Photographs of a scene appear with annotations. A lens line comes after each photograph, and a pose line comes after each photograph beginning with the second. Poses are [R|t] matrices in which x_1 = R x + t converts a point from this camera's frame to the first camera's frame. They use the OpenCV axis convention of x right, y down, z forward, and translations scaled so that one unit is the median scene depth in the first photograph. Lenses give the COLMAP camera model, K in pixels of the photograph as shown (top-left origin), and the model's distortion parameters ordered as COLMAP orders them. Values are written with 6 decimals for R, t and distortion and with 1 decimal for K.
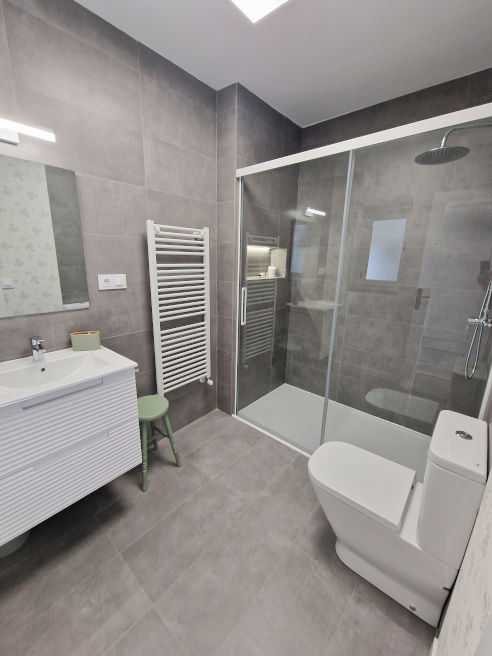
lens RADIAL K [[270.4, 0, 240.0], [0, 270.4, 323.2], [0, 0, 1]] dist [0.002331, -0.002899]
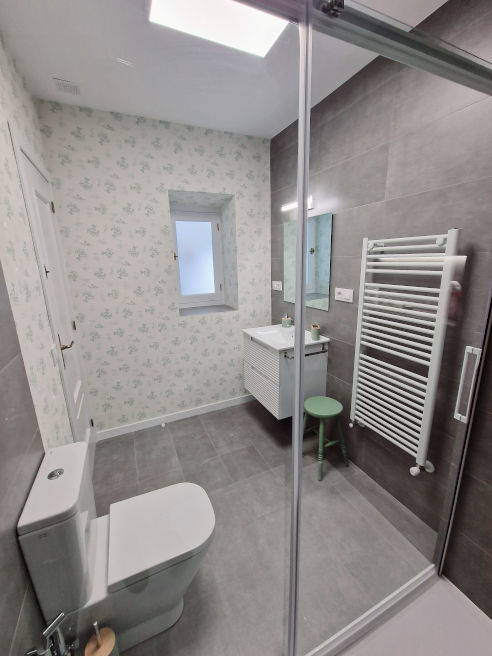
lens RADIAL K [[270.4, 0, 242.2], [0, 270.4, 323.7], [0, 0, 1]] dist [0.002331, -0.002899]
pose [[-0.411736, 0.204562, -0.888047, 0.651068], [-0.199500, 0.930610, 0.306863, -0.259751], [0.889198, 0.303511, -0.342356, 0.880742]]
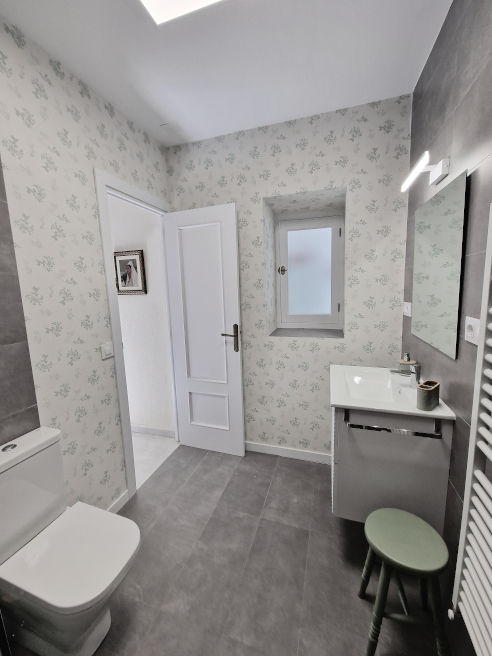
lens RADIAL K [[270.4, 0, 240.3], [0, 270.4, 323.7], [0, 0, 1]] dist [0.002331, -0.002899]
pose [[-0.922148, 0.062882, -0.381692, 0.163880], [-0.079008, 0.935285, 0.344963, -0.271822], [0.378682, 0.348264, -0.857503, 1.082963]]
